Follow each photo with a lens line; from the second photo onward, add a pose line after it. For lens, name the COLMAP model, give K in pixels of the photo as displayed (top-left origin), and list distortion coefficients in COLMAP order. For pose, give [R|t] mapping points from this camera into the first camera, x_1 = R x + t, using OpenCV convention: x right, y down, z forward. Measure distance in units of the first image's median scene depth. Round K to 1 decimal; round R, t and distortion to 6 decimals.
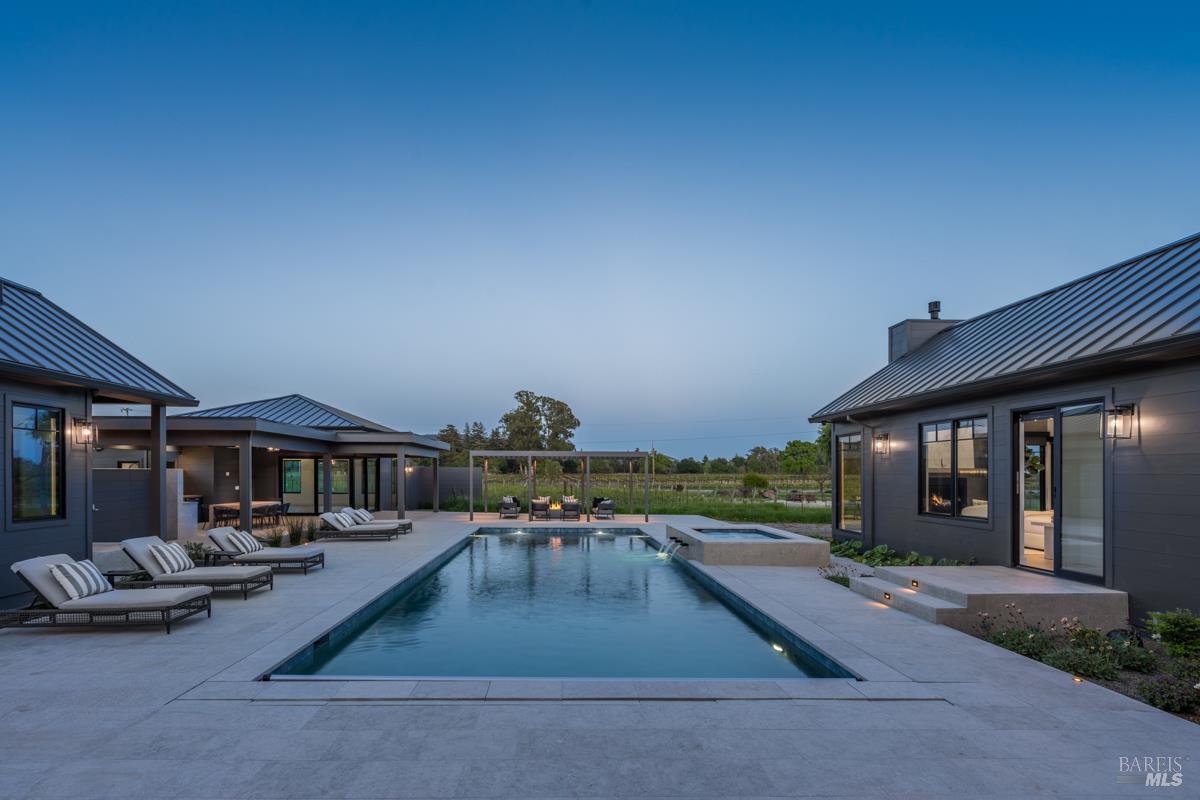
lens RADIAL K [[566.4, 0, 566.3], [0, 566.4, 473.3], [0, 0, 1]] dist [0.003527, 0.000045]
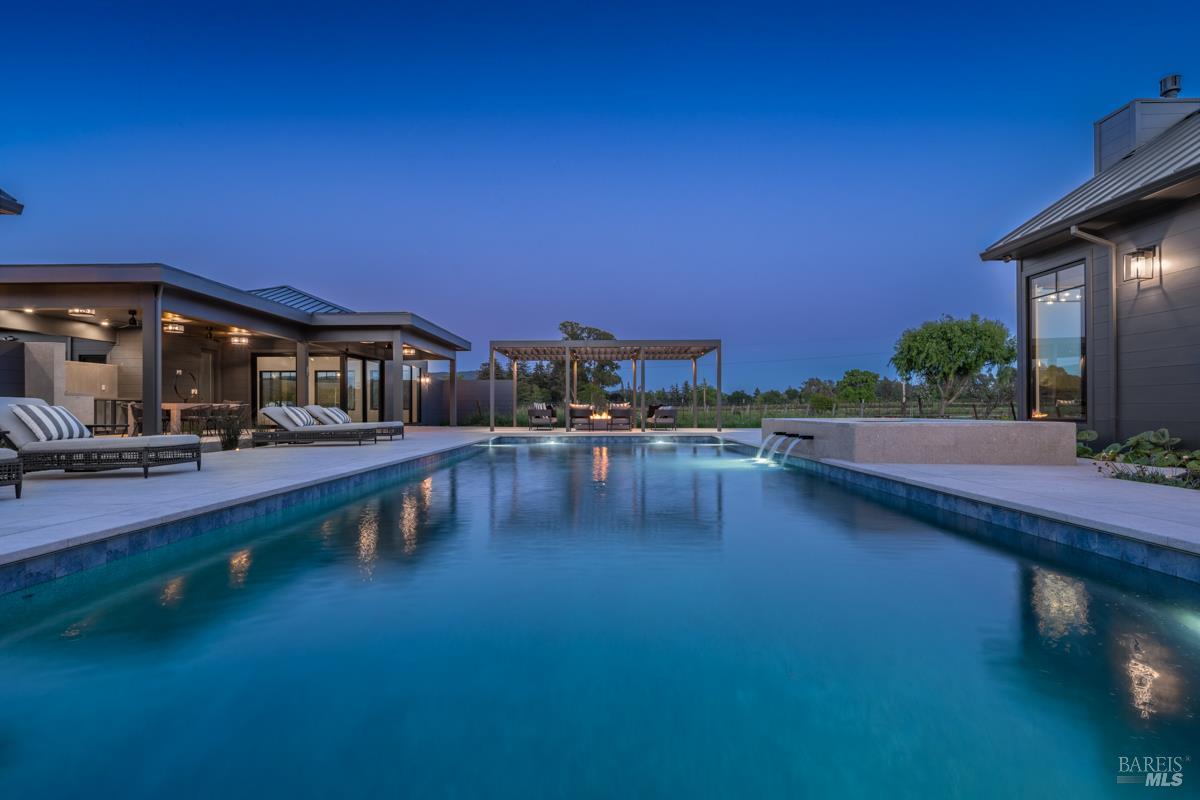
lens RADIAL K [[578.8, 0, 598.0], [0, 578.8, 405.4], [0, 0, 1]] dist [-0.002446, -0.000812]
pose [[0.999626, -0.009102, -0.025778, -0.002098], [0.008924, 0.999936, -0.006983, 0.055361], [0.025840, 0.006750, 0.999643, 0.212879]]
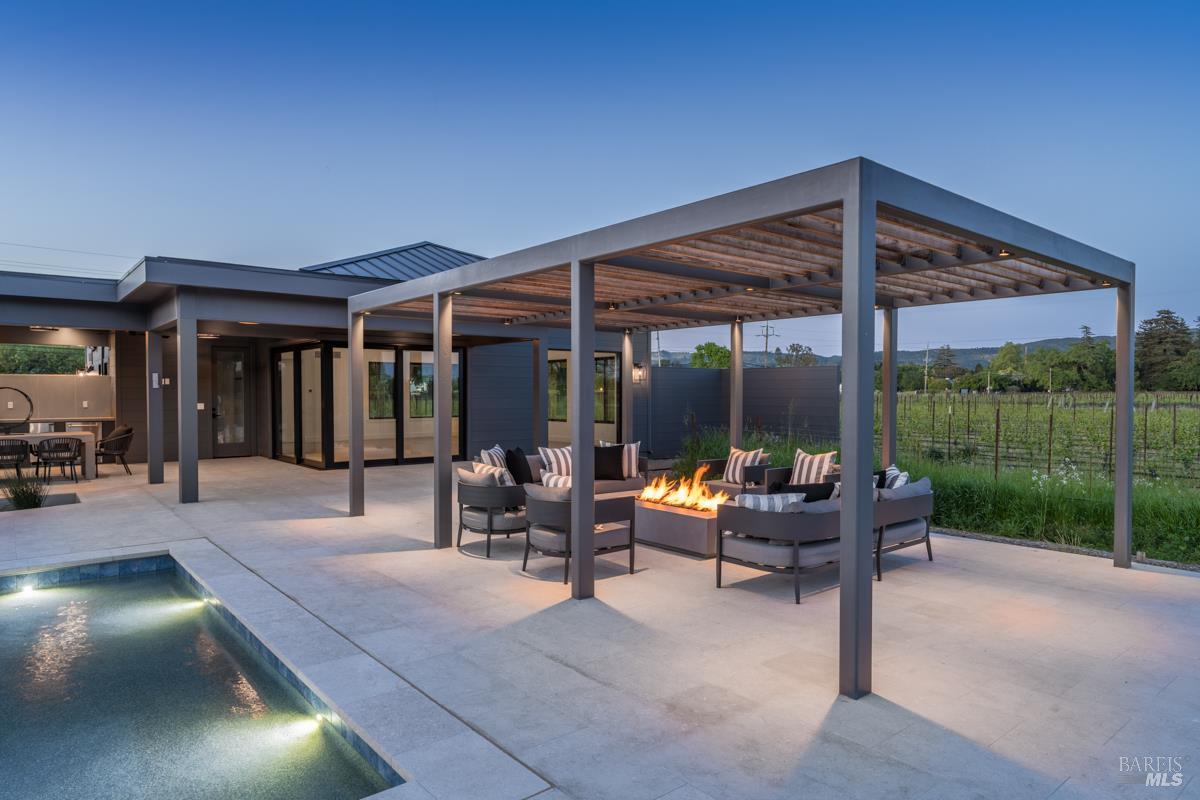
lens RADIAL K [[725.4, 0, 600.0], [0, 725.4, 400.0], [0, 0, 1]] dist [-0.002286, -0.000501]
pose [[0.625167, 0.003105, -0.780484, 0.238071], [0.004204, 0.999964, 0.007346, 0.015948], [0.780479, -0.007874, 0.625132, 0.854710]]
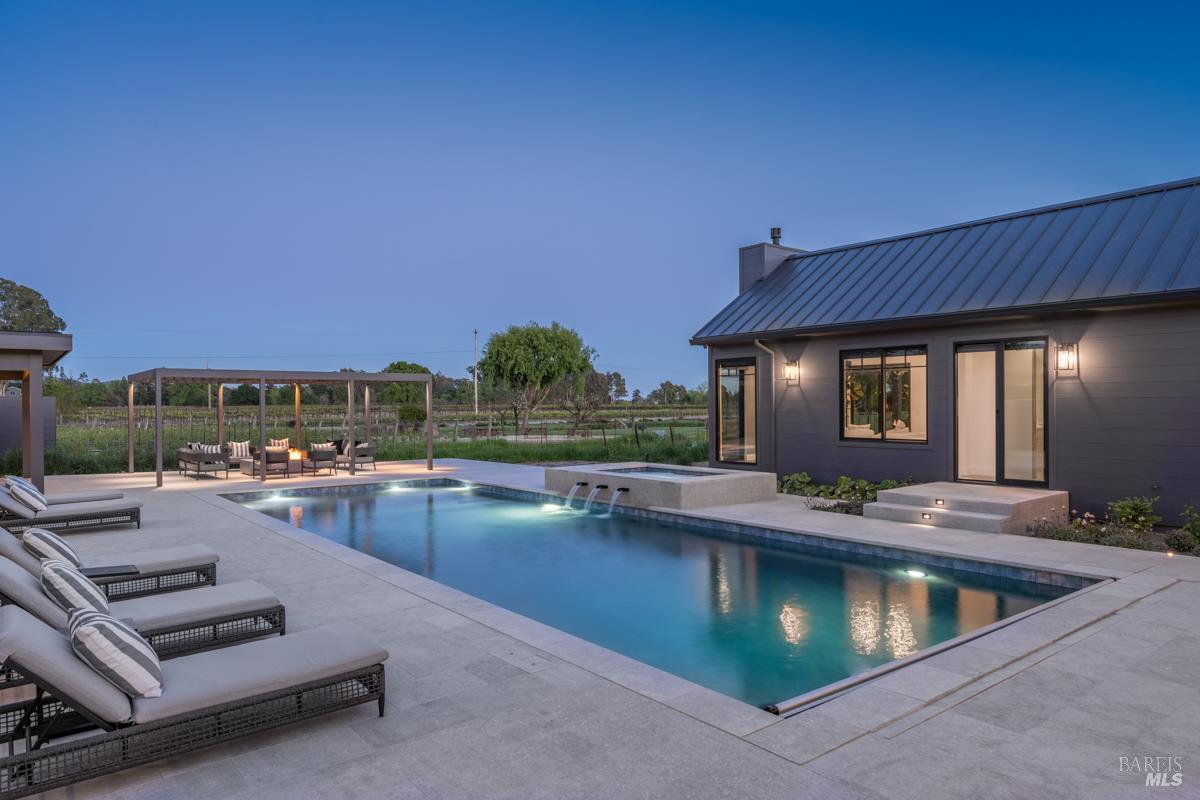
lens RADIAL K [[754.7, 0, 583.9], [0, 754.7, 400.8], [0, 0, 1]] dist [0.001103, 0.001620]
pose [[0.796949, -0.007954, 0.603995, -0.289420], [0.010513, 0.999944, -0.000703, -0.000540], [-0.603956, 0.006910, 0.796988, 0.101495]]
